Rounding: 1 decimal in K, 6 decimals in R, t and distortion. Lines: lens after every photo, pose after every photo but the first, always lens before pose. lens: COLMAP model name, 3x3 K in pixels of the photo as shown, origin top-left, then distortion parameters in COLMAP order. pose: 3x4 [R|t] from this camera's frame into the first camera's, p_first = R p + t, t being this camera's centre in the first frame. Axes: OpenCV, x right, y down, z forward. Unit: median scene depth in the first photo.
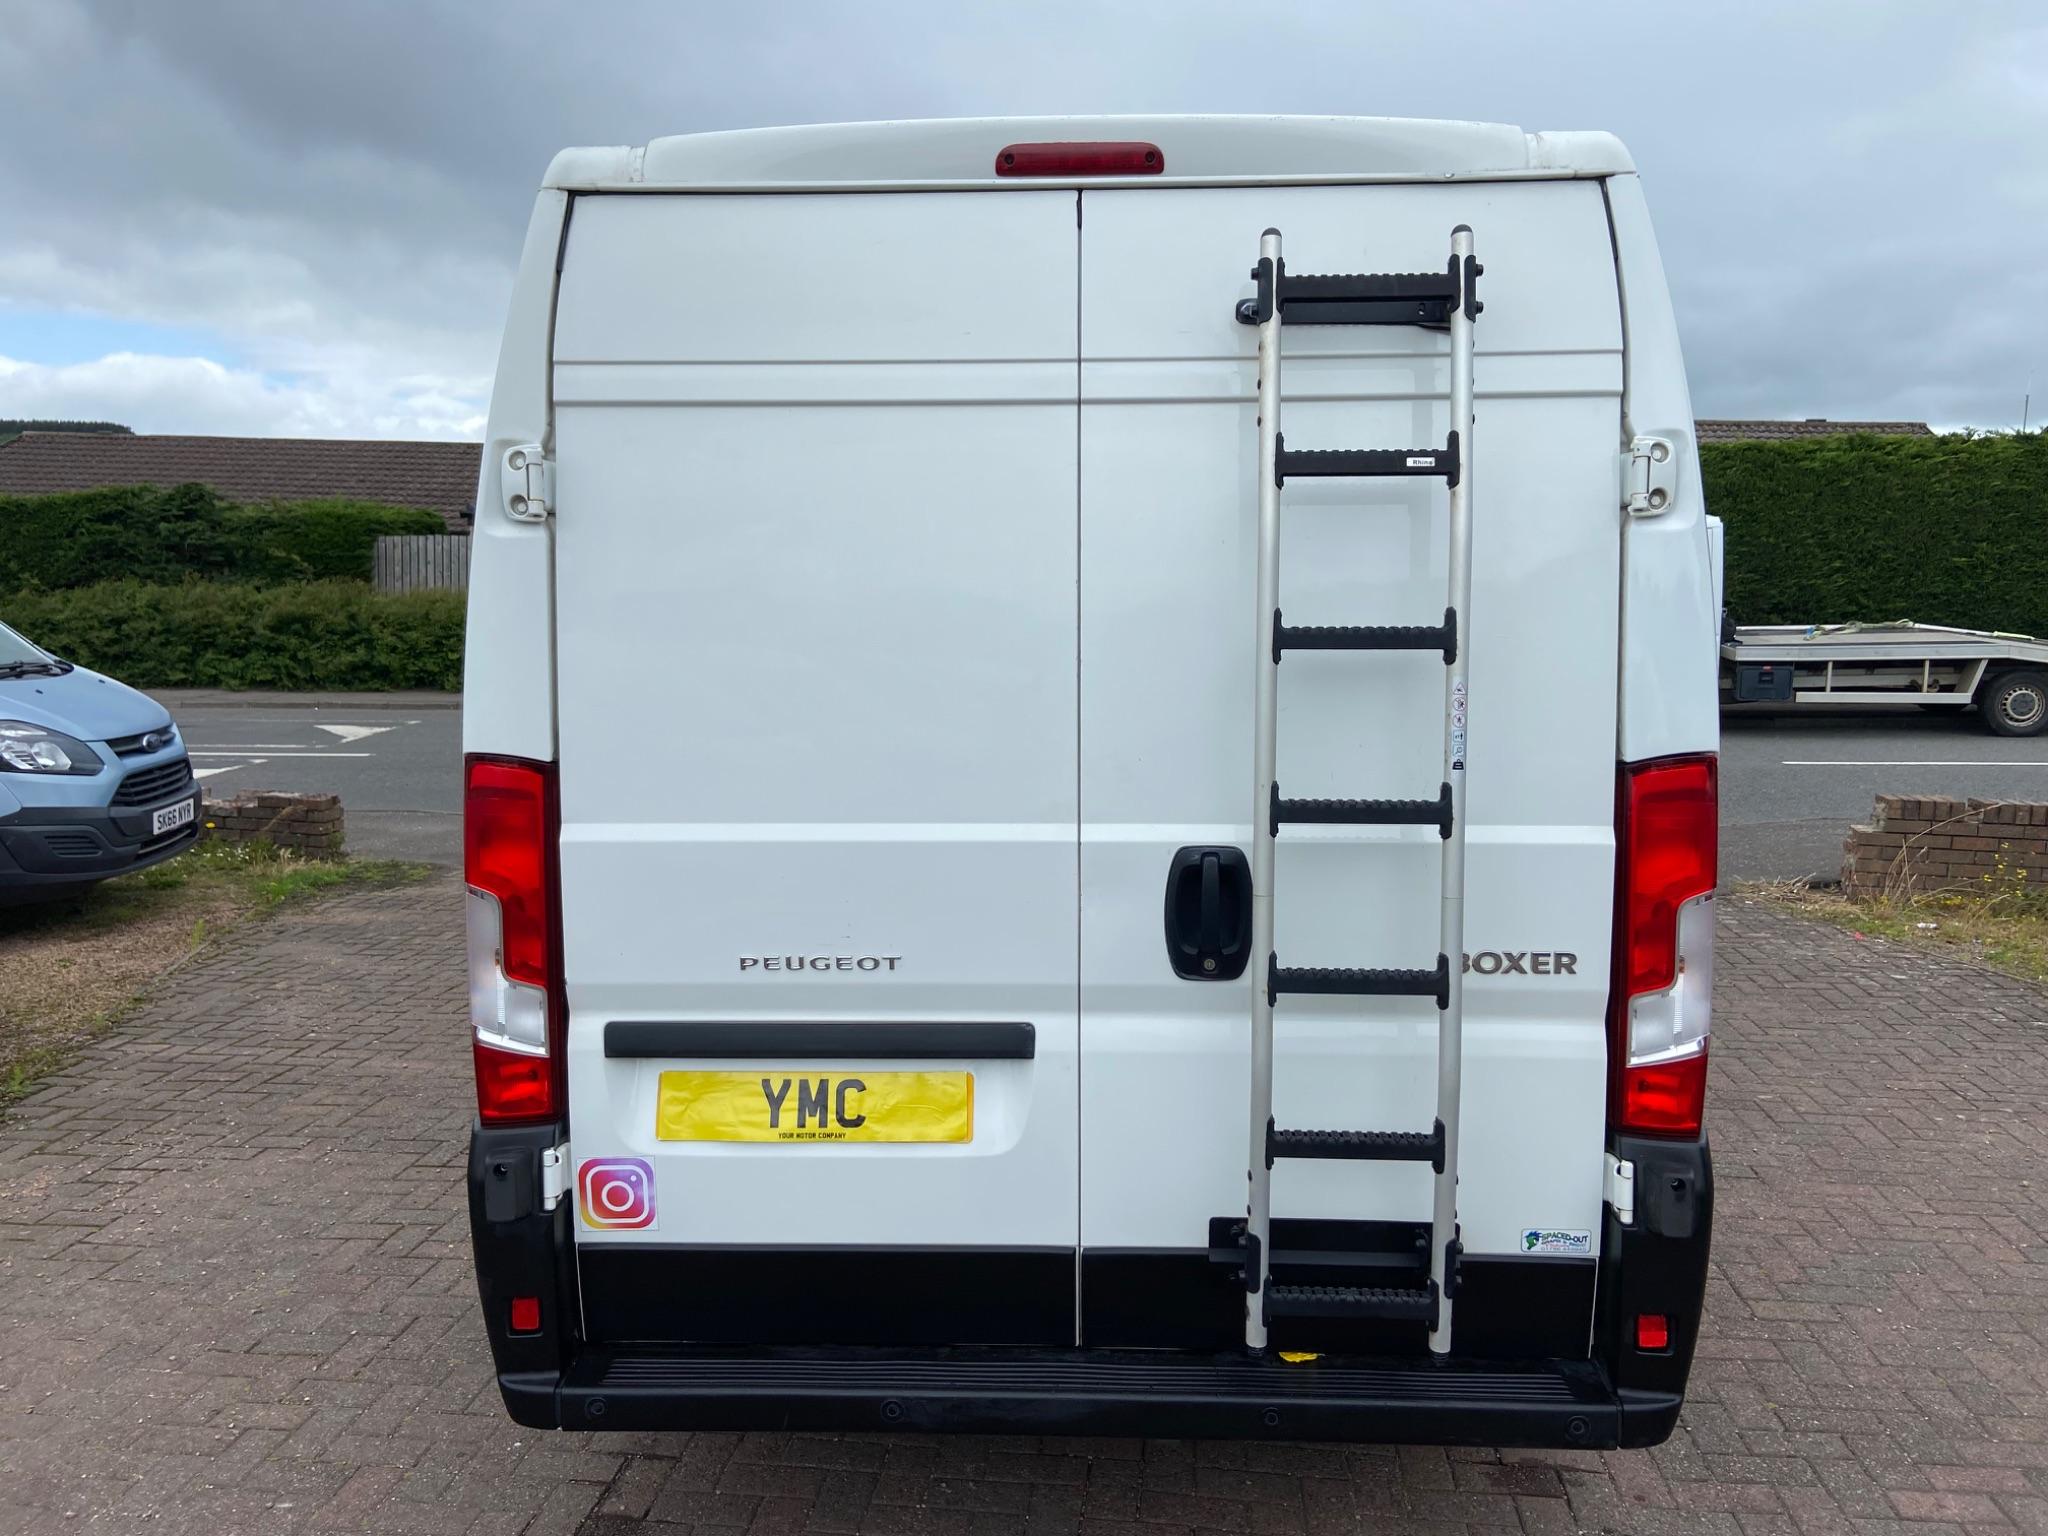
lens RADIAL K [[1529.7, 0, 1006.6], [0, 1529.7, 750.3], [0, 0, 1]] dist [0.075493, -0.028809]
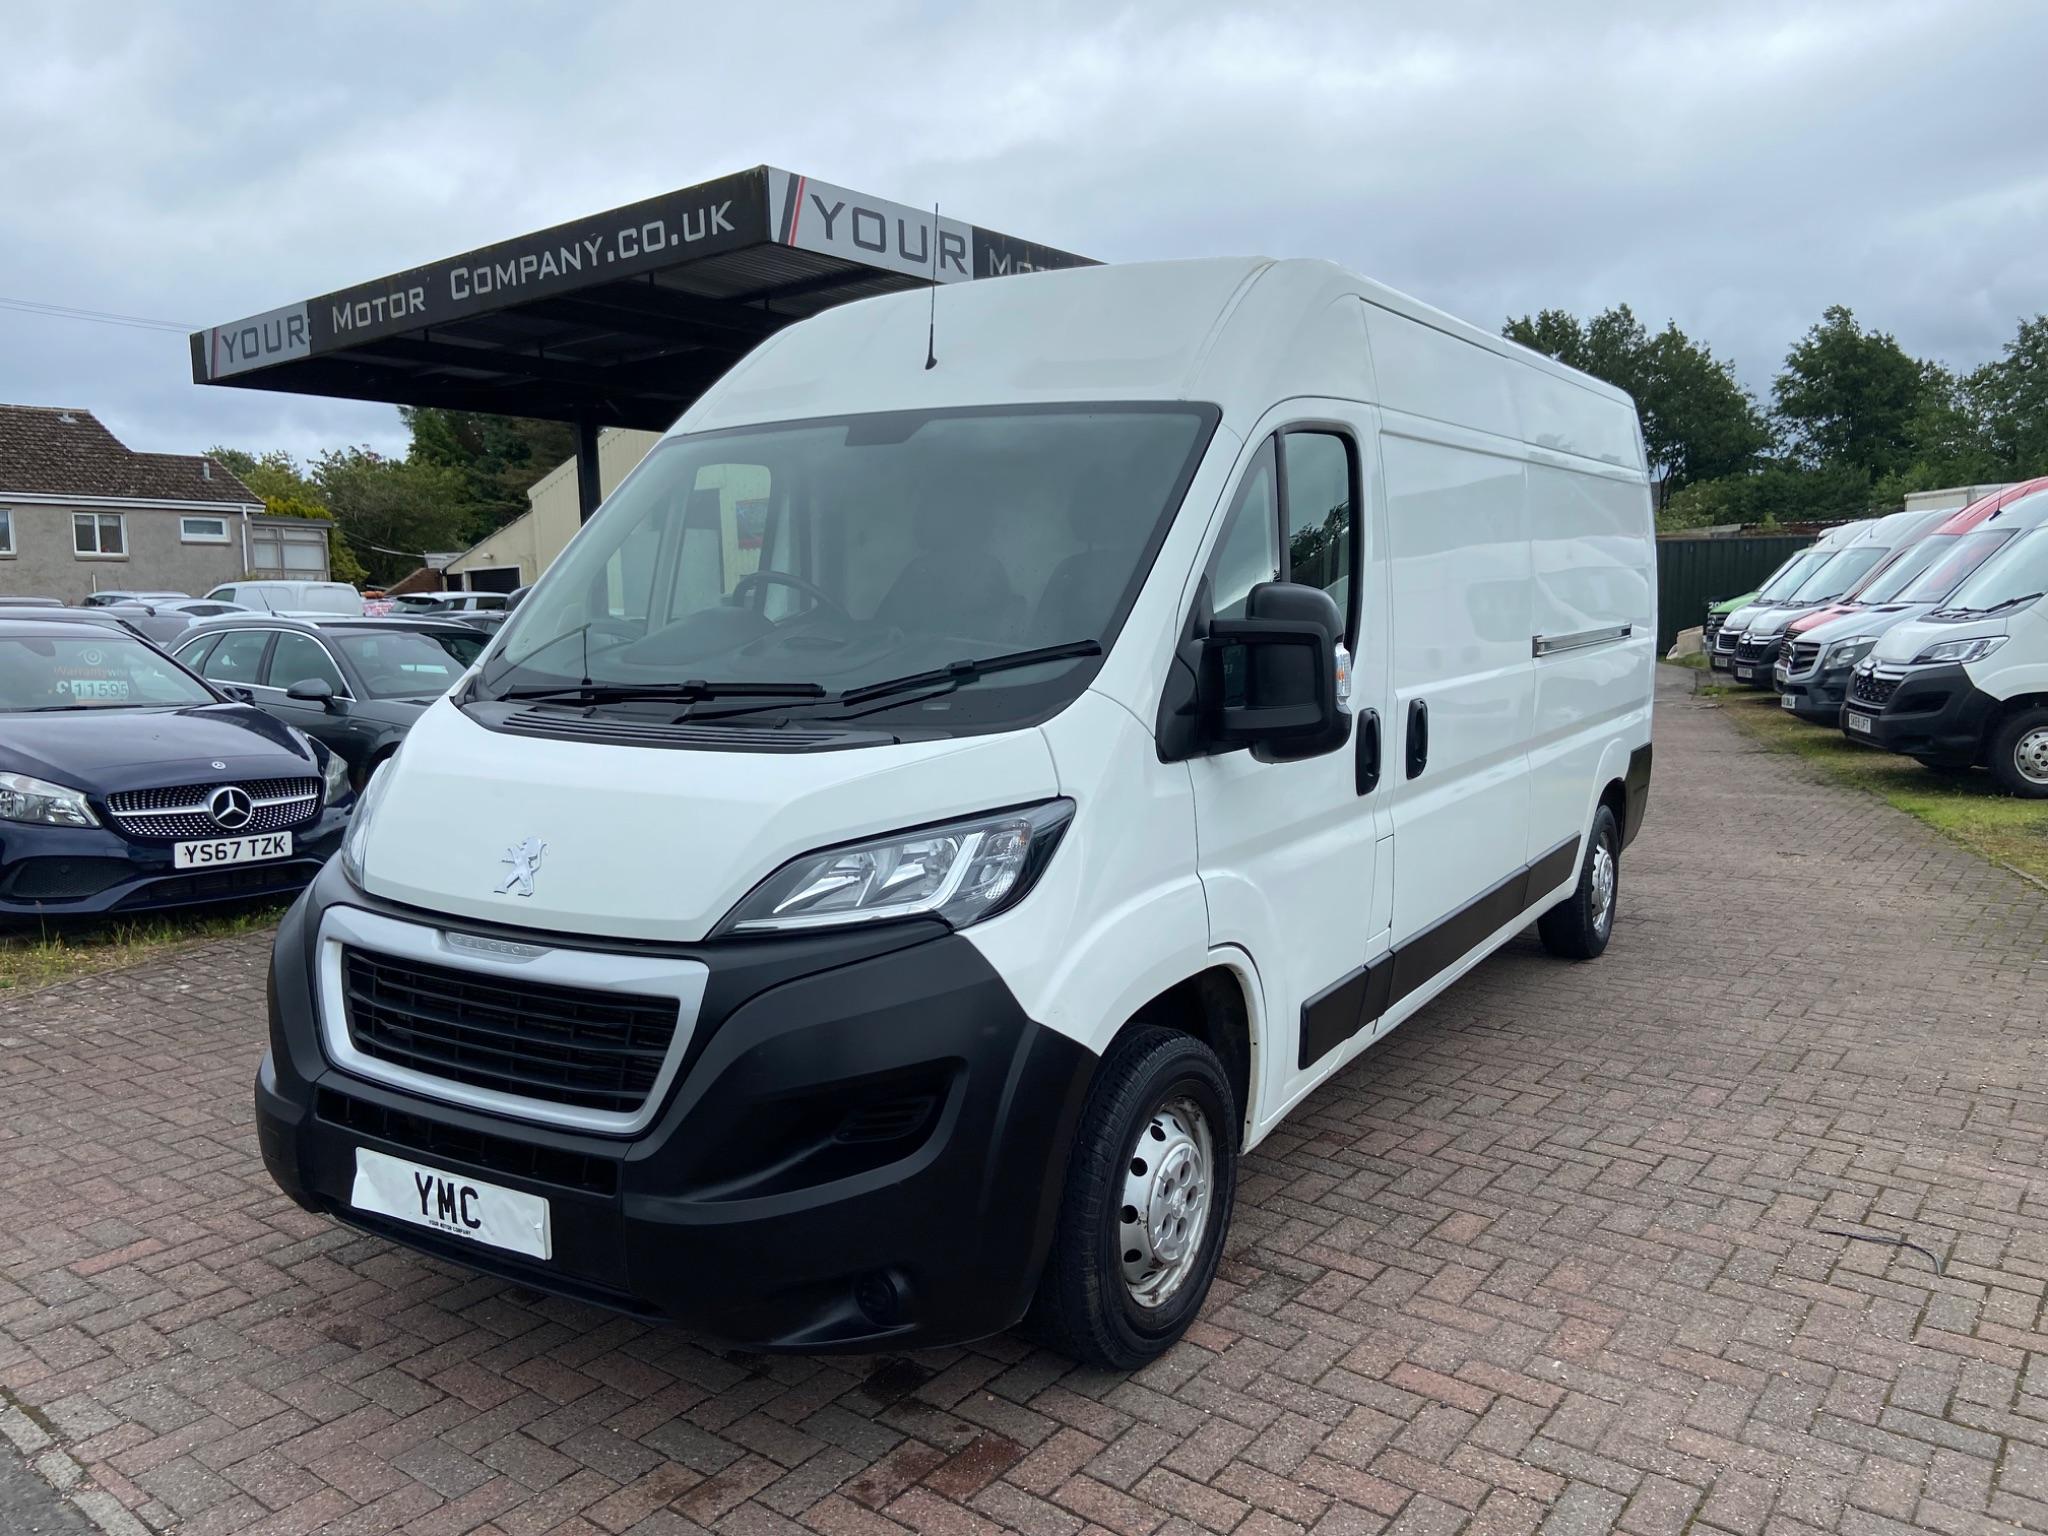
lens RADIAL K [[1545.8, 0, 1049.5], [0, 1545.8, 771.3], [0, 0, 1]] dist [0.114402, -0.145683]
pose [[-0.874646, -0.055095, 0.481620, -0.784773], [0.051136, 0.977491, 0.204685, -0.356407], [-0.482057, 0.203655, -0.852142, 4.097522]]
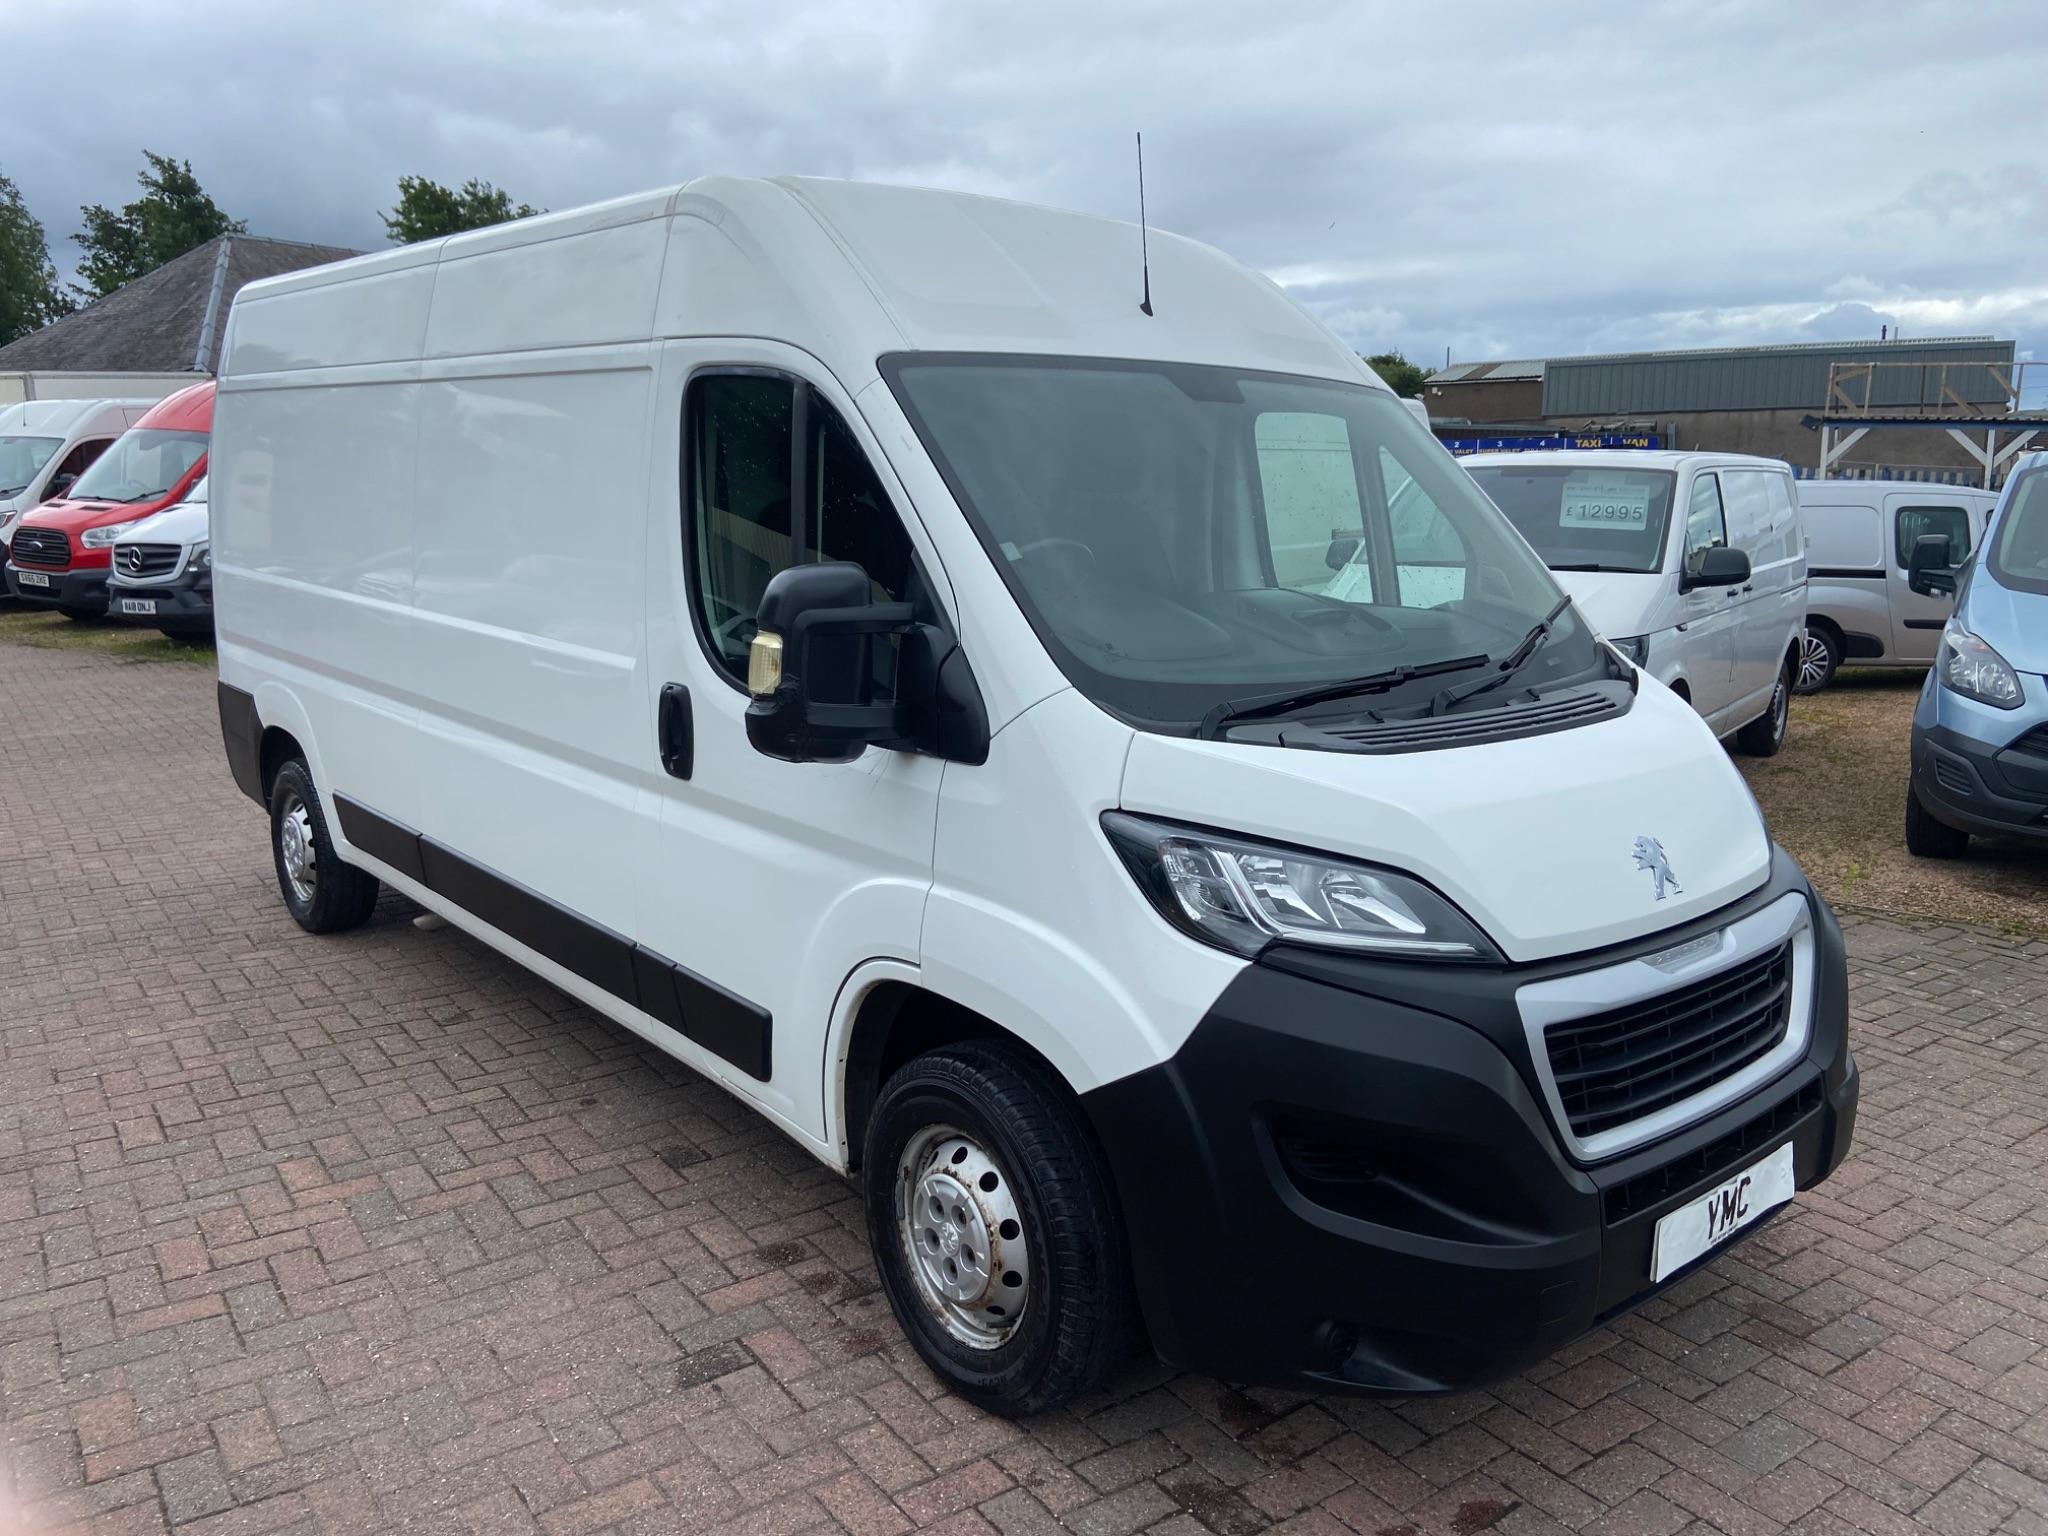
lens RADIAL K [[1545.8, 0, 1021.3], [0, 1545.8, 744.7], [0, 0, 1]] dist [0.114402, -0.145683]
pose [[-0.737322, 0.108325, -0.666799, 1.225674], [-0.078509, 0.966631, 0.243846, -0.395647], [0.670963, 0.232143, -0.704214, 3.775770]]
